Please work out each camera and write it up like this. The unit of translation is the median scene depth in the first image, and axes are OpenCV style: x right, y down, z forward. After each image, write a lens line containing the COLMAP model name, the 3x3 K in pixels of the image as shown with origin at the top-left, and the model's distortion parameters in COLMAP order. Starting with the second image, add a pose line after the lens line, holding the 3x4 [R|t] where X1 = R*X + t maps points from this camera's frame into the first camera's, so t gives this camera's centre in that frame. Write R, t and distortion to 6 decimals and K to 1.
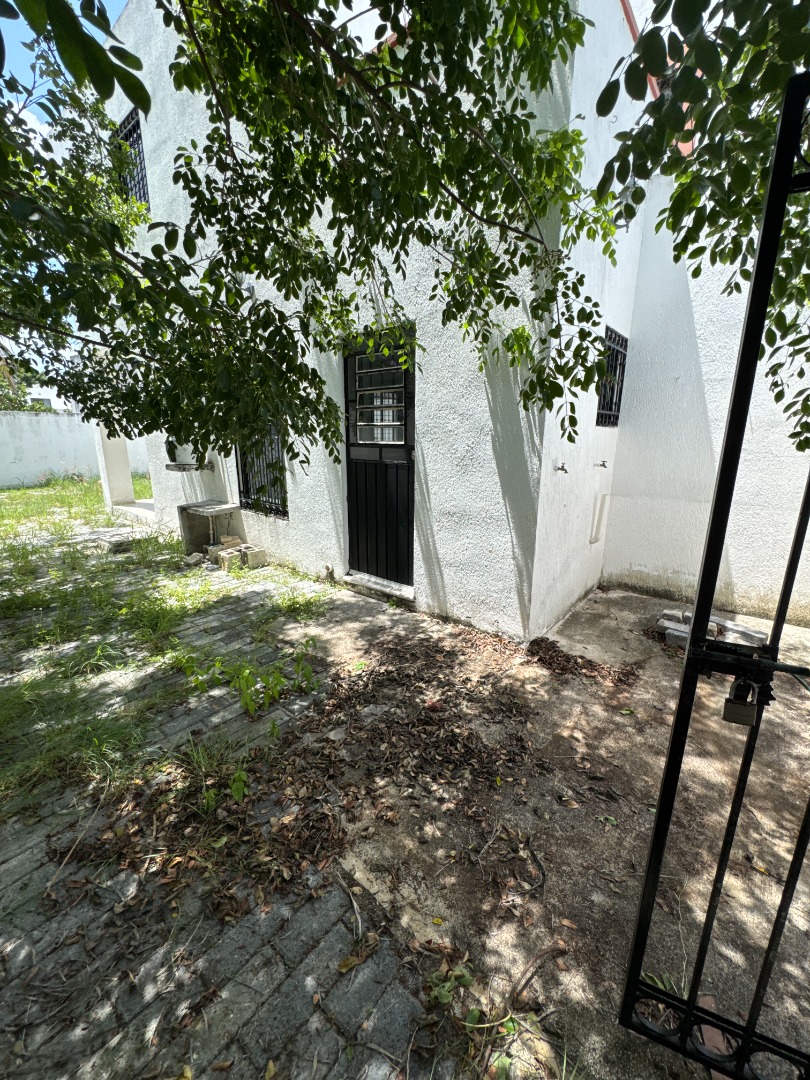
lens RADIAL K [[429.1, 0, 407.1], [0, 429.1, 539.7], [0, 0, 1]] dist [-0.002774, -0.000258]
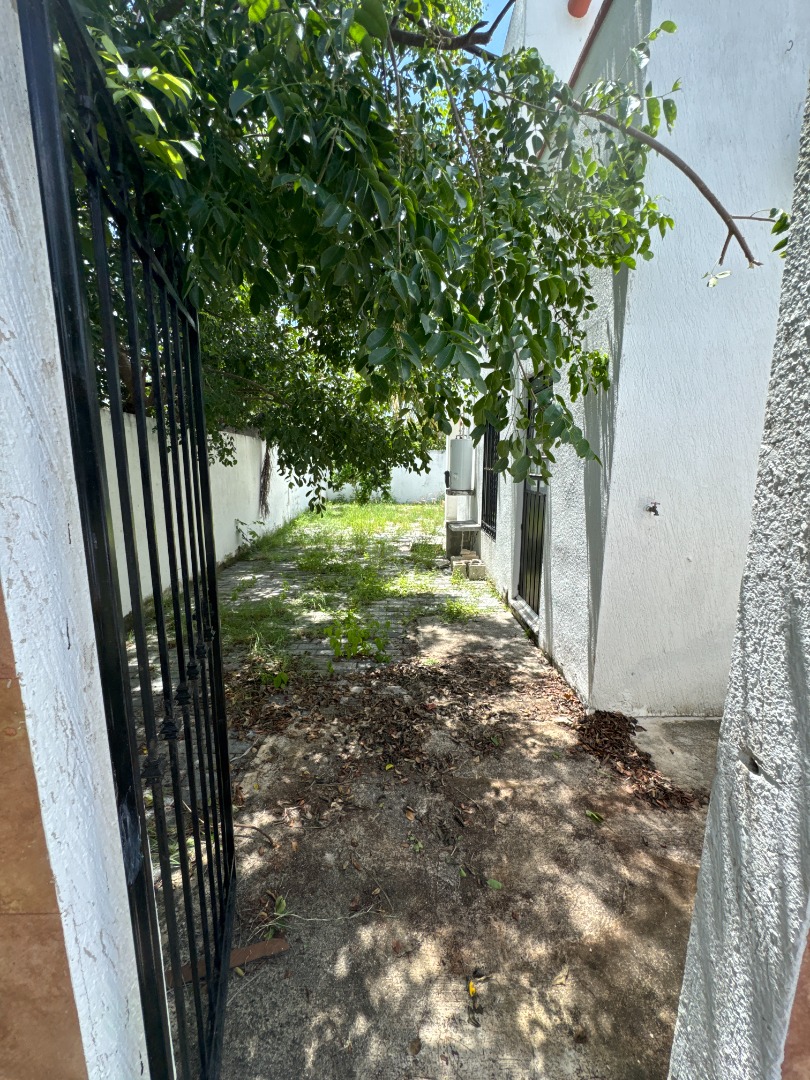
lens RADIAL K [[429.1, 0, 407.1], [0, 429.1, 539.7], [0, 0, 1]] dist [-0.002774, -0.000258]
pose [[0.648227, 0.127911, -0.750626, 0.650545], [-0.183696, 0.982943, 0.008863, -0.031173], [0.738957, 0.132142, 0.660667, 0.129771]]
